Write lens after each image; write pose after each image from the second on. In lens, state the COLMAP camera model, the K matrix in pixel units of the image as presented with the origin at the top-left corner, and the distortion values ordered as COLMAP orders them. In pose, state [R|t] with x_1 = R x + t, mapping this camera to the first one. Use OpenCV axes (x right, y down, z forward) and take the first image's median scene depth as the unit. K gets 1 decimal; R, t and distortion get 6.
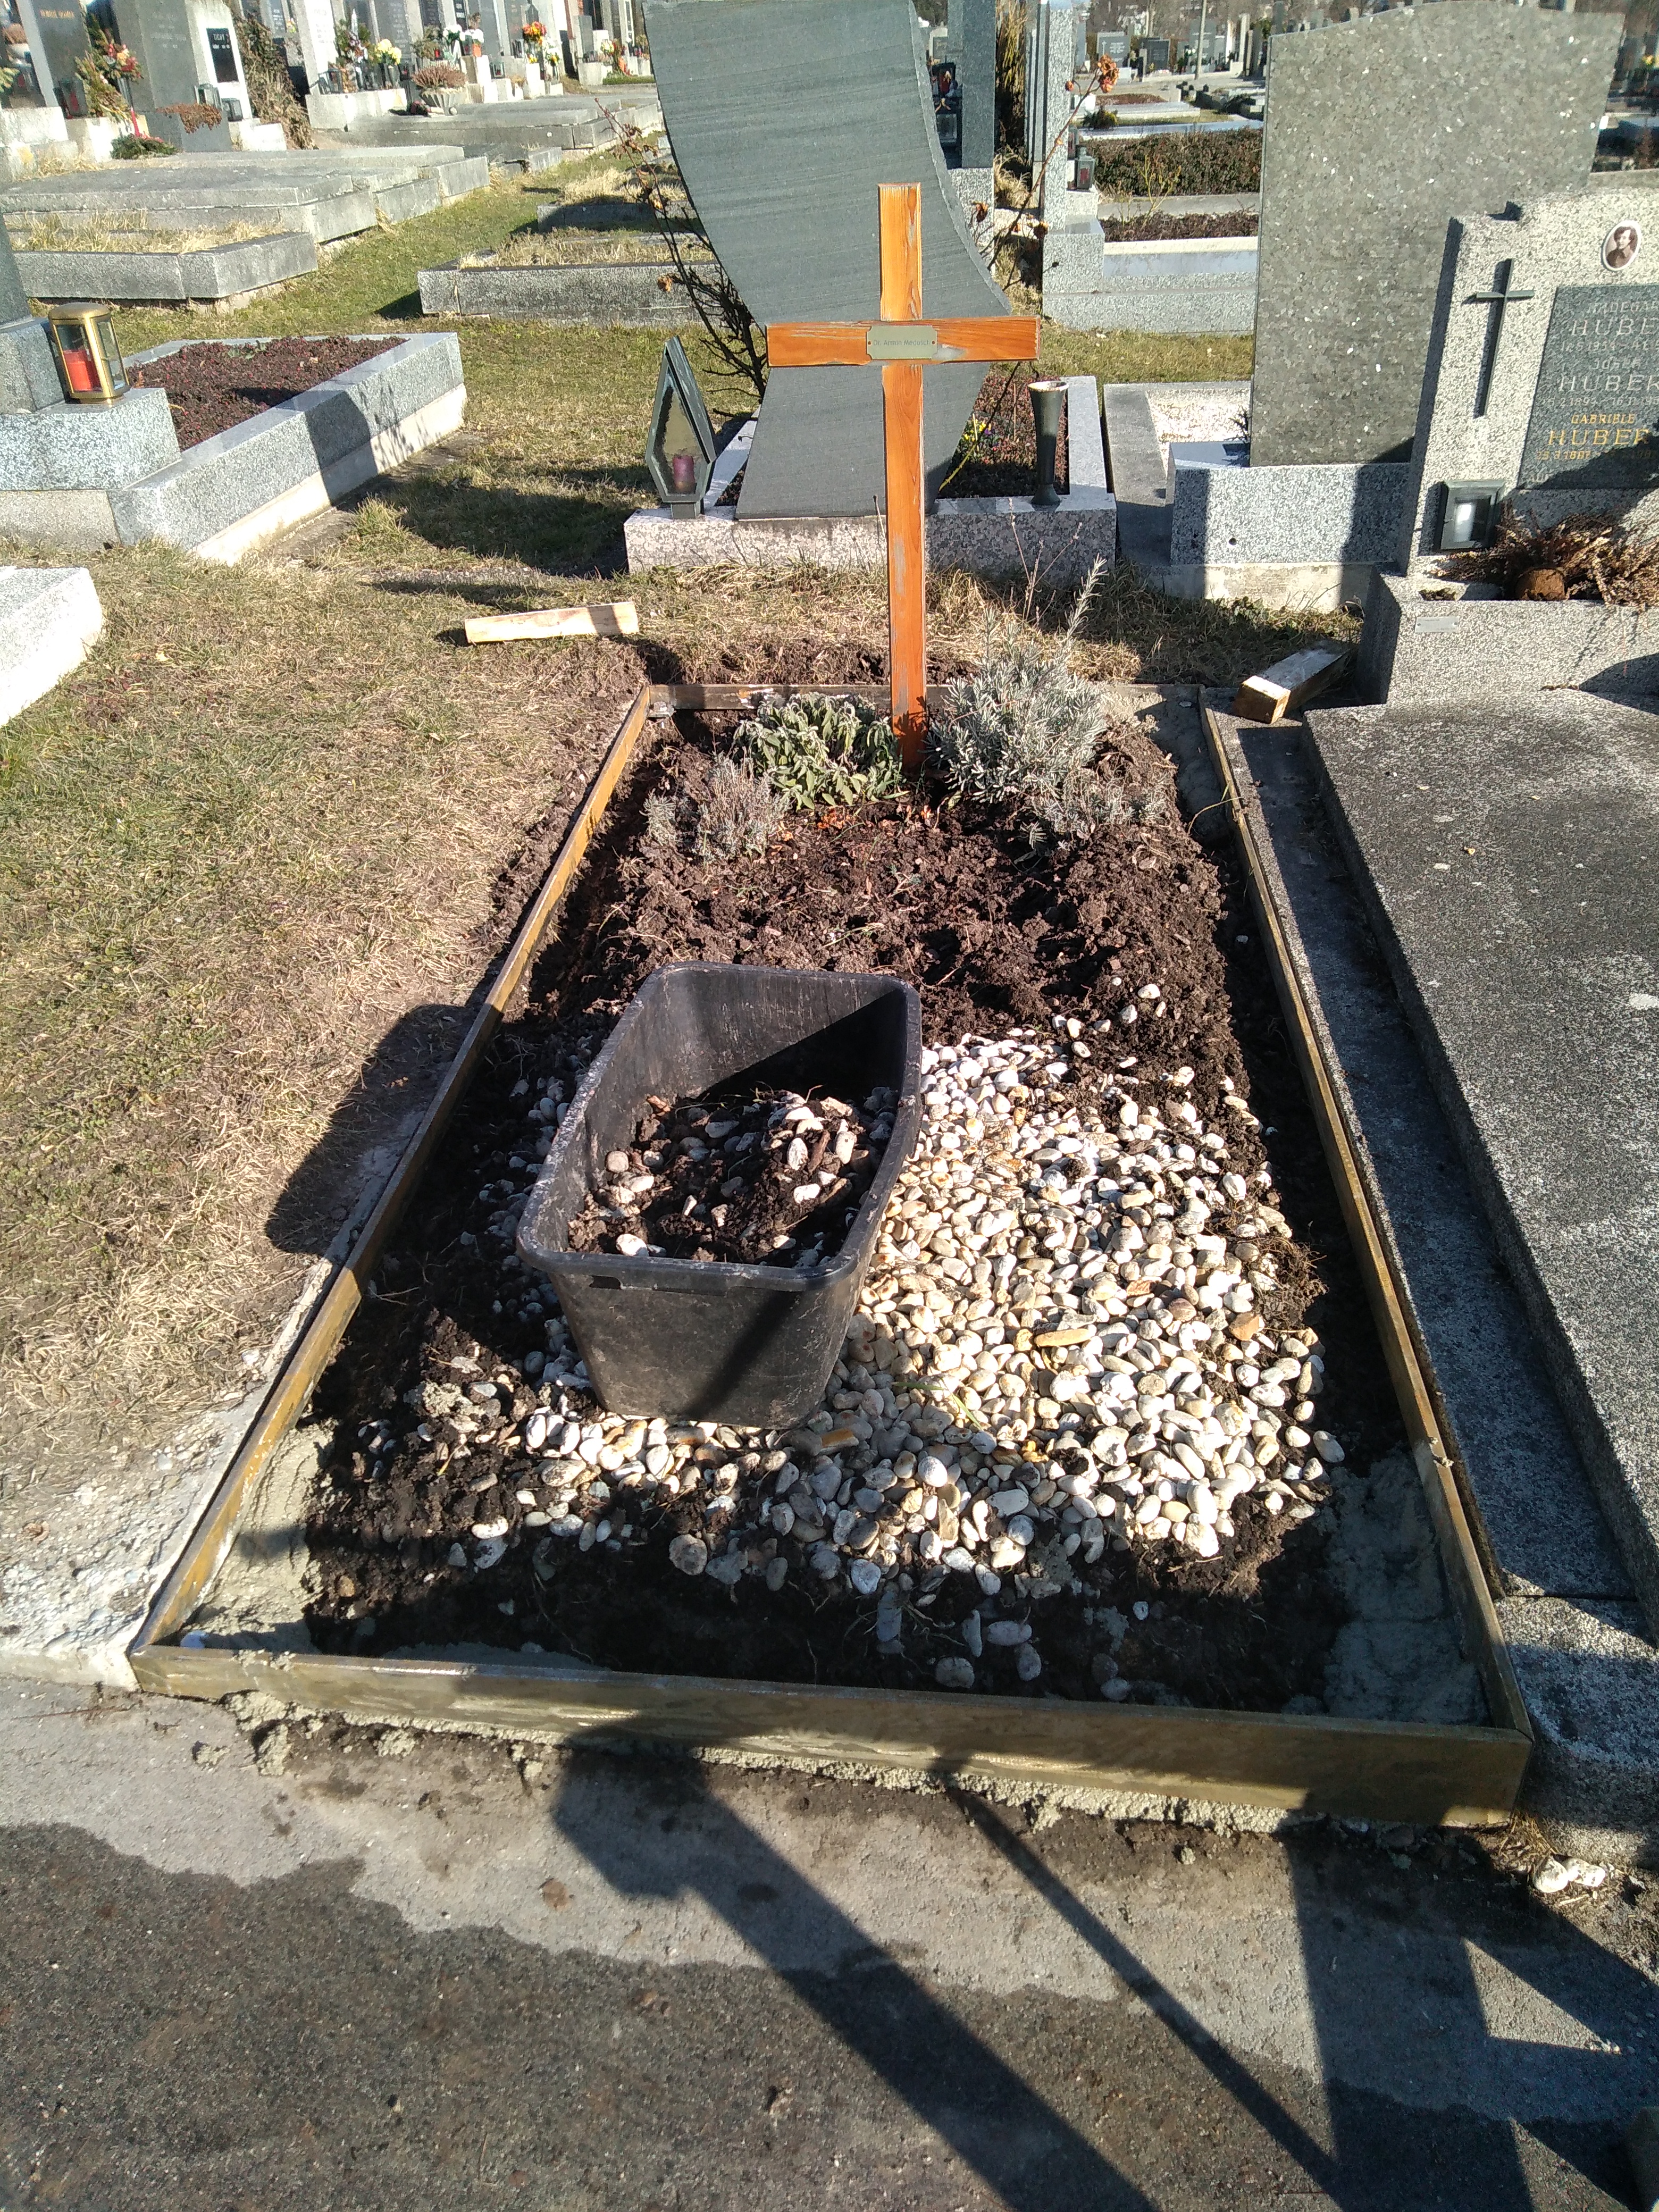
lens RADIAL K [[1635.8, 0, 849.6], [0, 1635.8, 1109.4], [0, 0, 1]] dist [0.040326, -0.038044]
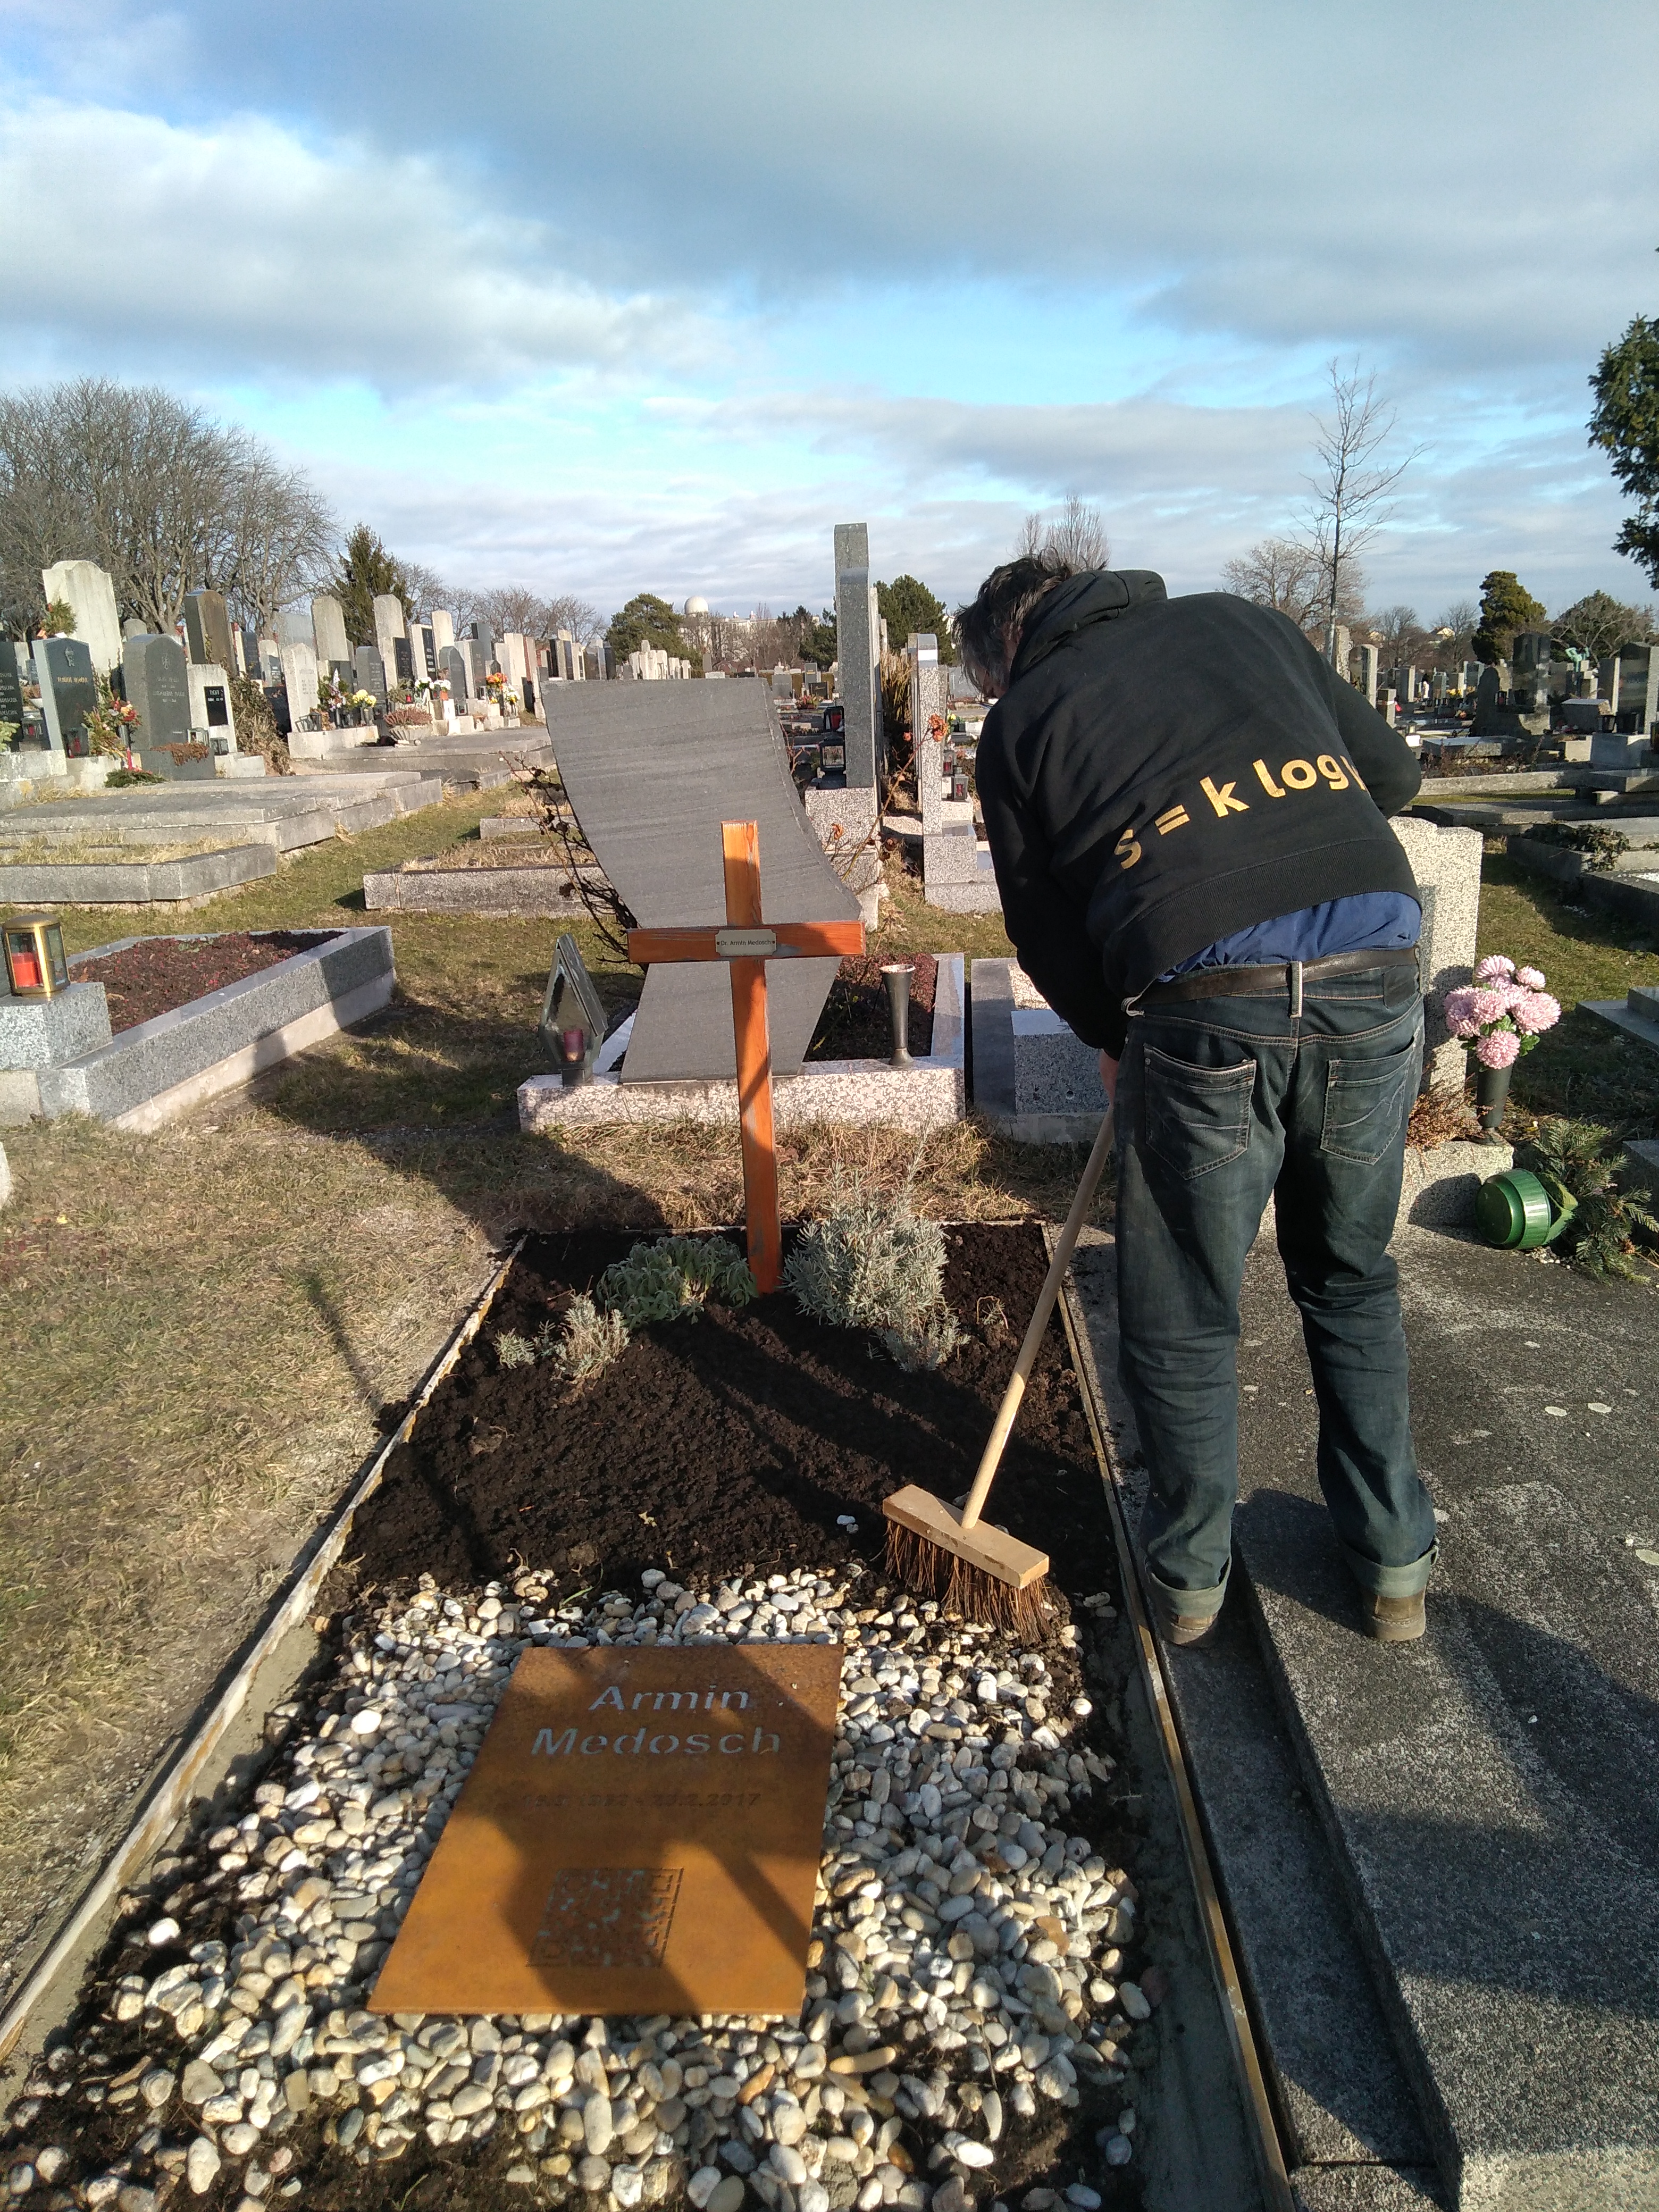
lens RADIAL K [[1648.3, 0, 847.9], [0, 1648.3, 1096.0], [0, 0, 1]] dist [0.021405, 0.010727]
pose [[0.999190, -0.020409, 0.034685, 0.064699], [0.030445, 0.946989, -0.319821, 0.006162], [-0.026319, 0.320618, 0.946843, -0.055297]]
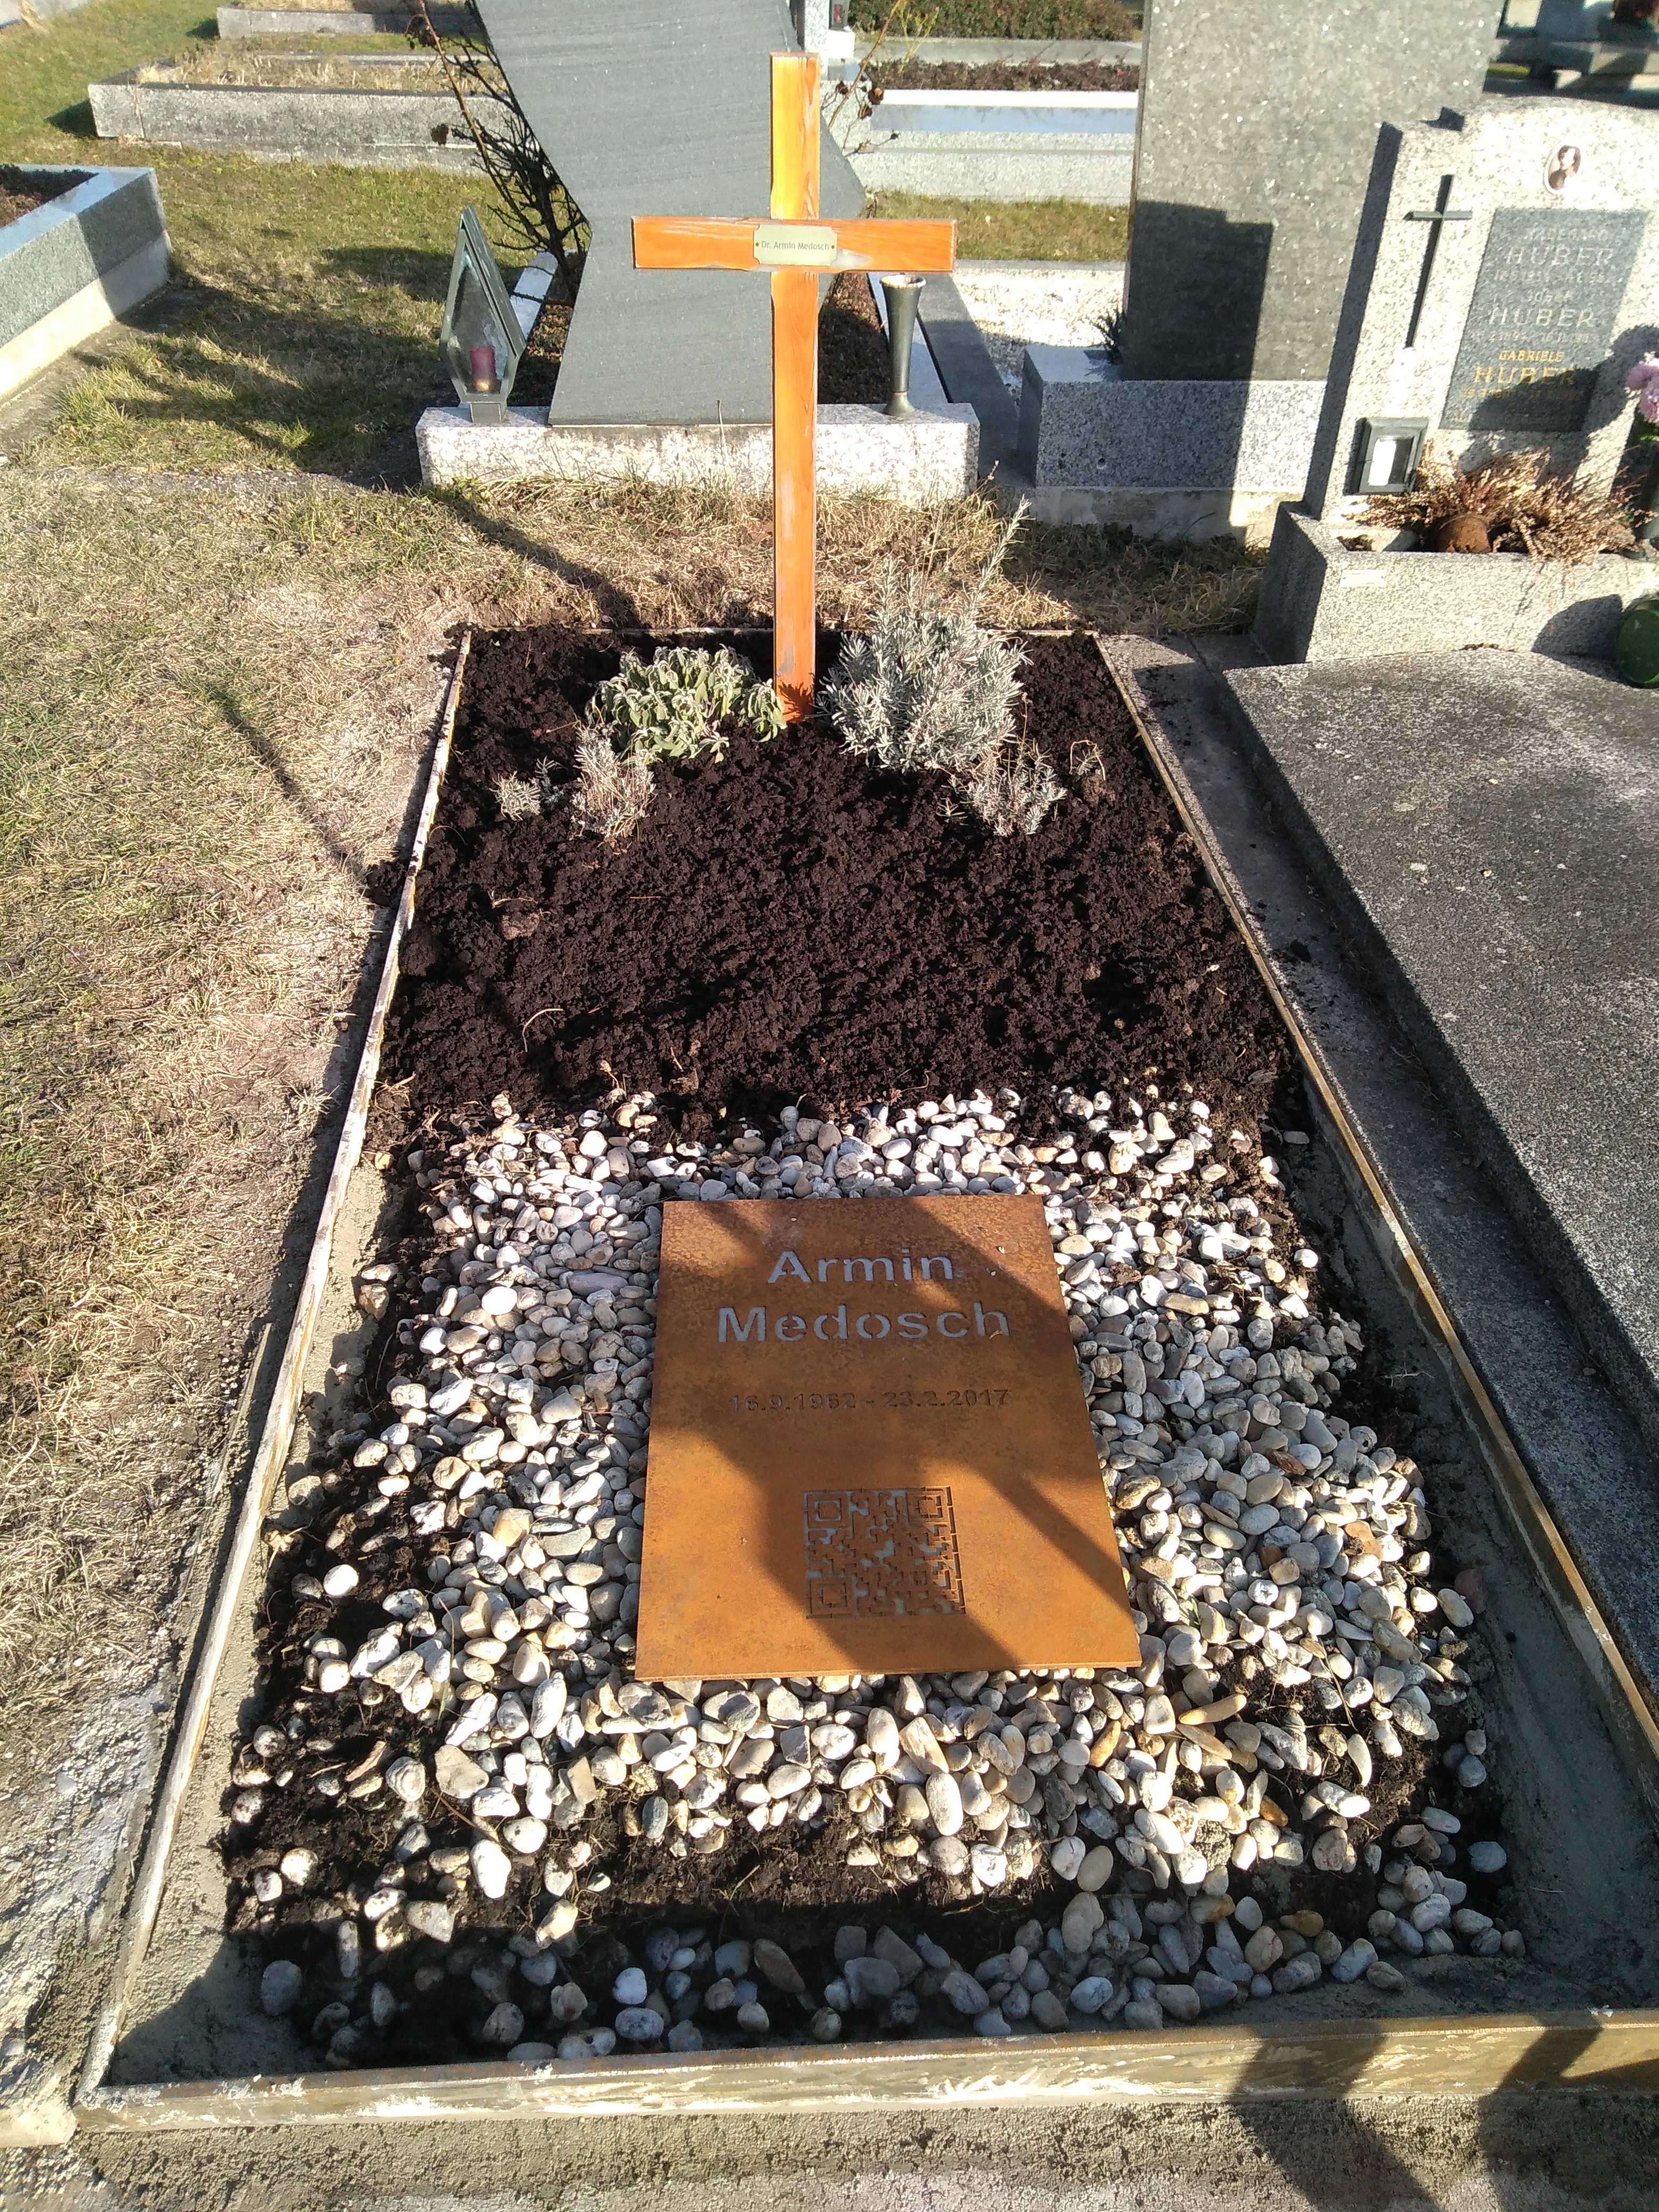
lens RADIAL K [[1635.8, 0, 849.6], [0, 1635.8, 1109.4], [0, 0, 1]] dist [0.040326, -0.038044]
pose [[0.985599, -0.048553, 0.161981, -0.103651], [0.035391, 0.995906, 0.083176, -0.094476], [-0.165357, -0.076245, 0.983282, 0.128068]]
